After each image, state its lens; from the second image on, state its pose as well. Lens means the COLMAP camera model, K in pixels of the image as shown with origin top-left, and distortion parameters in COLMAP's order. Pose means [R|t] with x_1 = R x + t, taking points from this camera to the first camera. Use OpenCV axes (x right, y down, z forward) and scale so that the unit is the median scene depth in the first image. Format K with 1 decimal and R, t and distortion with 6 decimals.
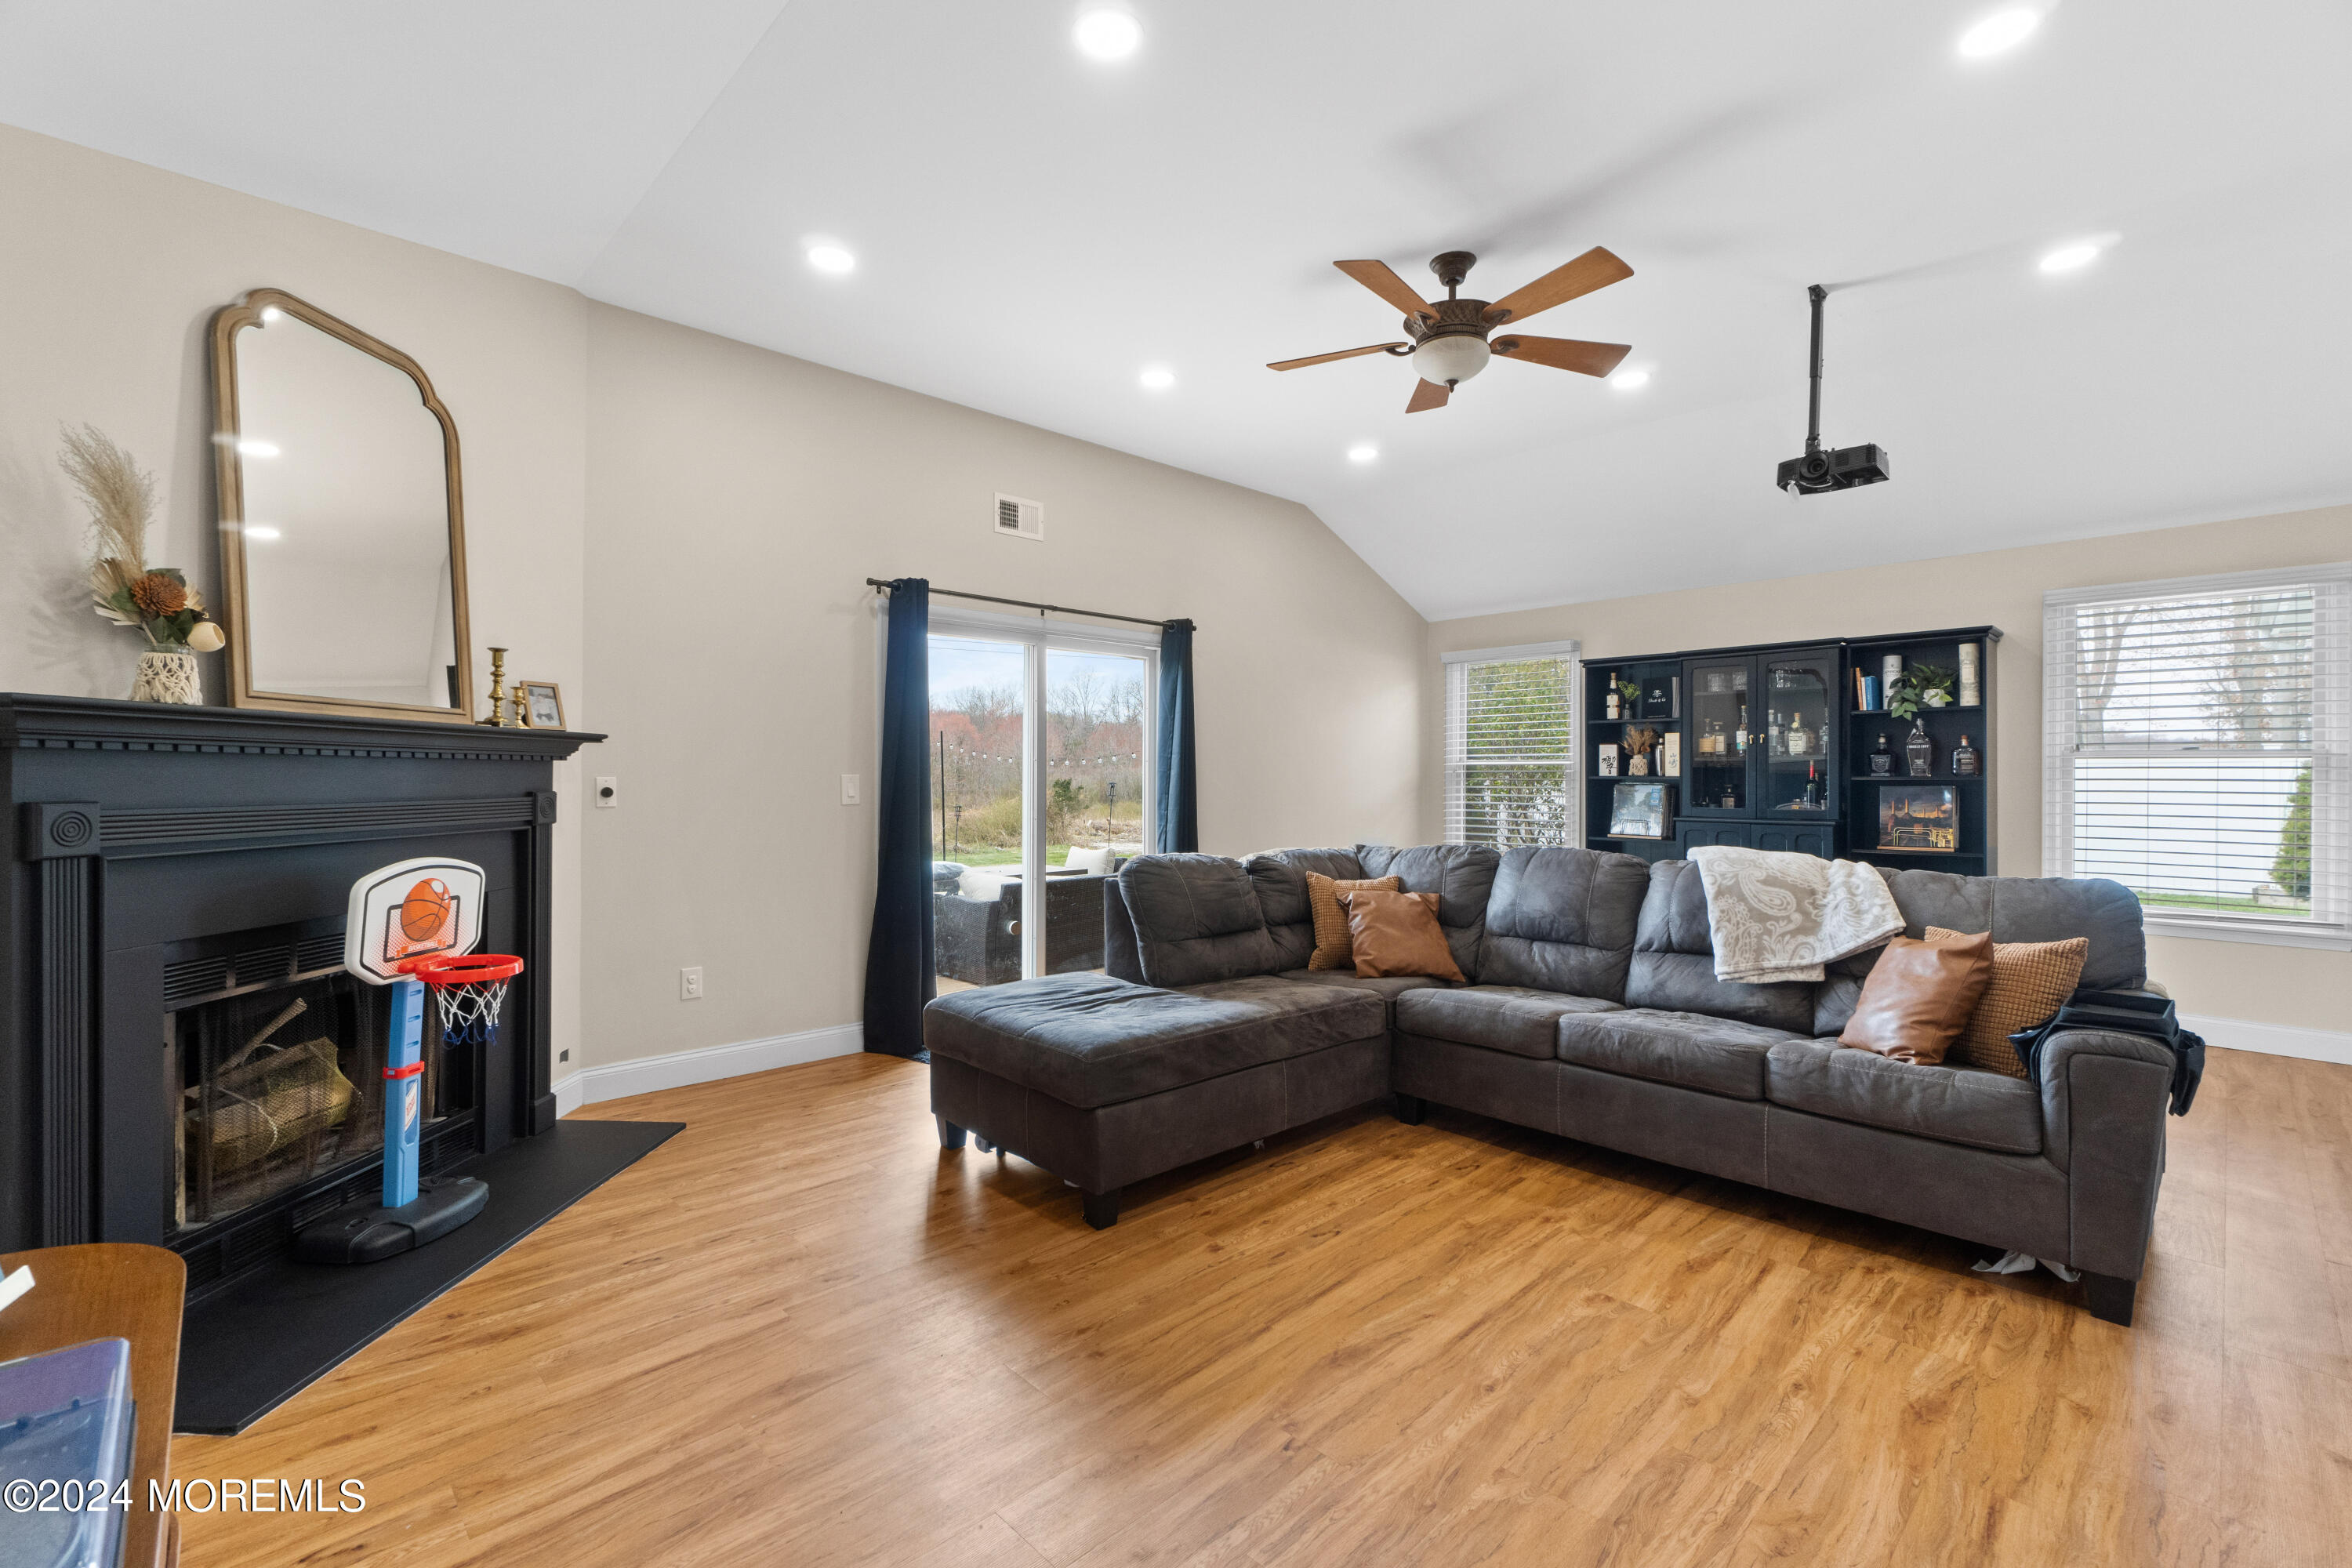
lens RADIAL K [[1011.9, 0, 1170.2], [0, 1011.9, 774.9], [0, 0, 1]] dist [-0.007188, -0.000208]
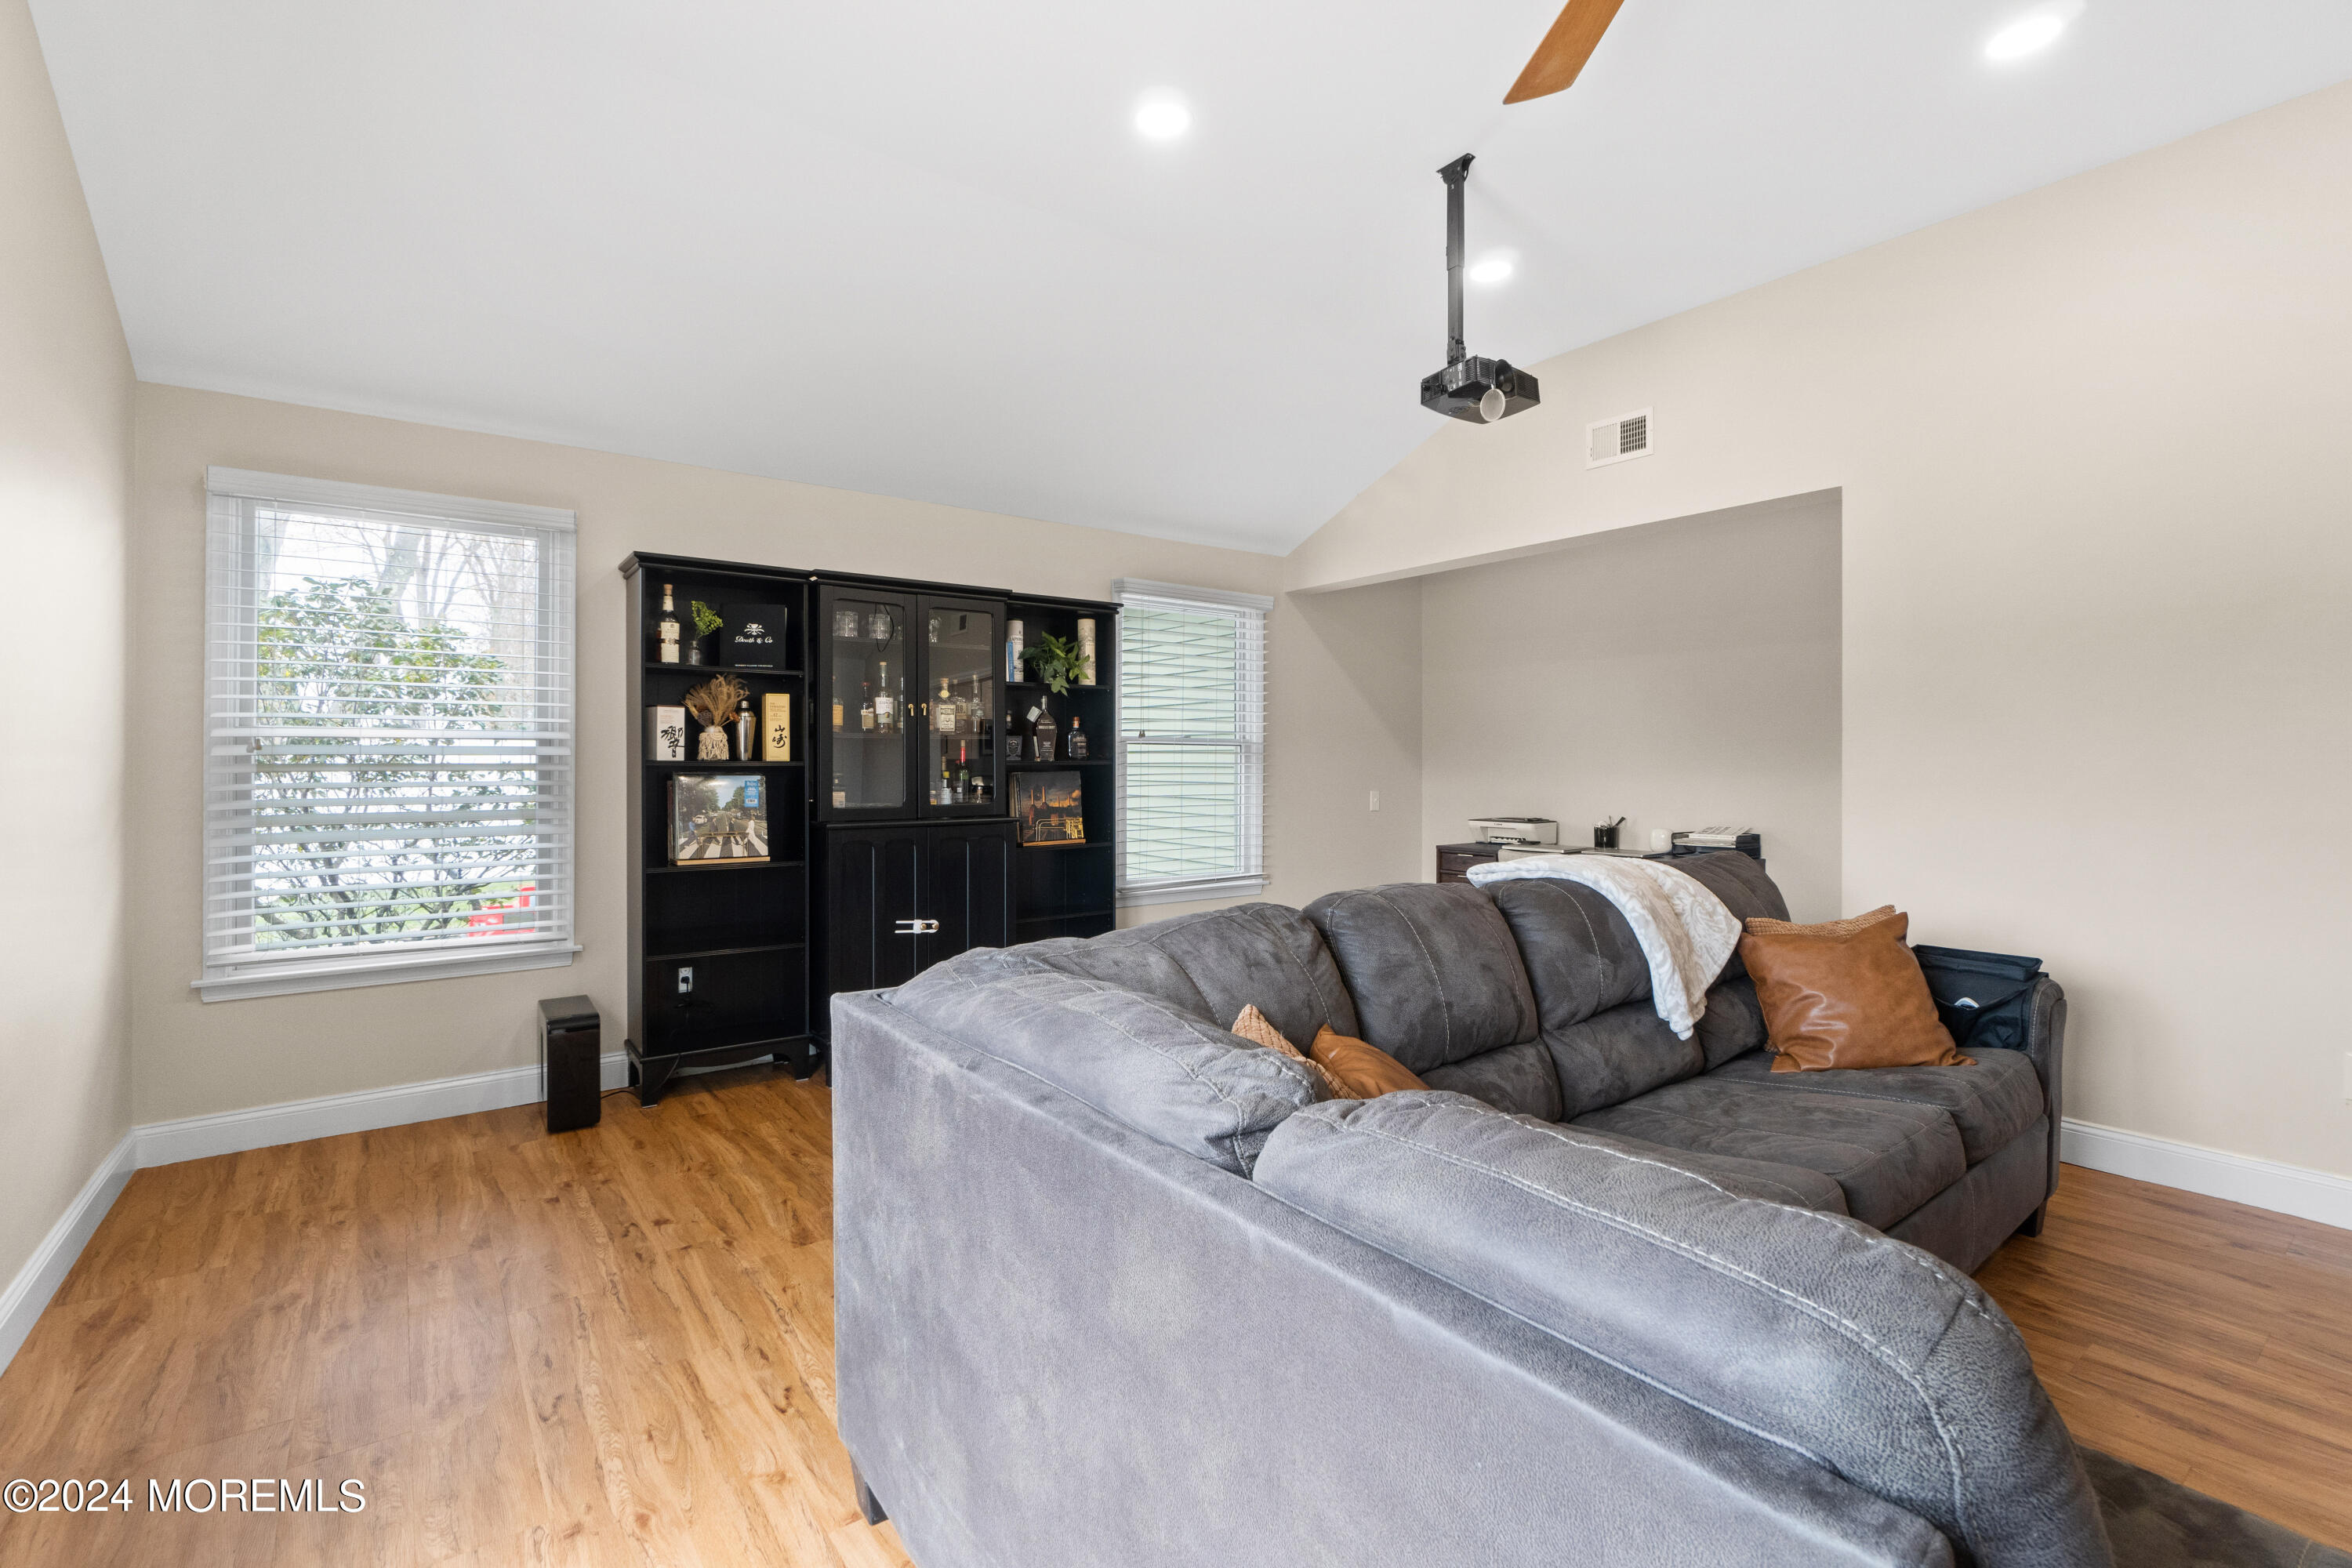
lens RADIAL K [[1040.9, 0, 1169.1], [0, 1040.9, 762.9], [0, 0, 1]] dist [-0.000333, -0.000015]
pose [[0.116093, -0.003782, 0.993231, -0.132161], [-0.002412, 0.999989, 0.004089, -0.000675], [-0.993235, -0.002870, 0.116082, 0.674725]]
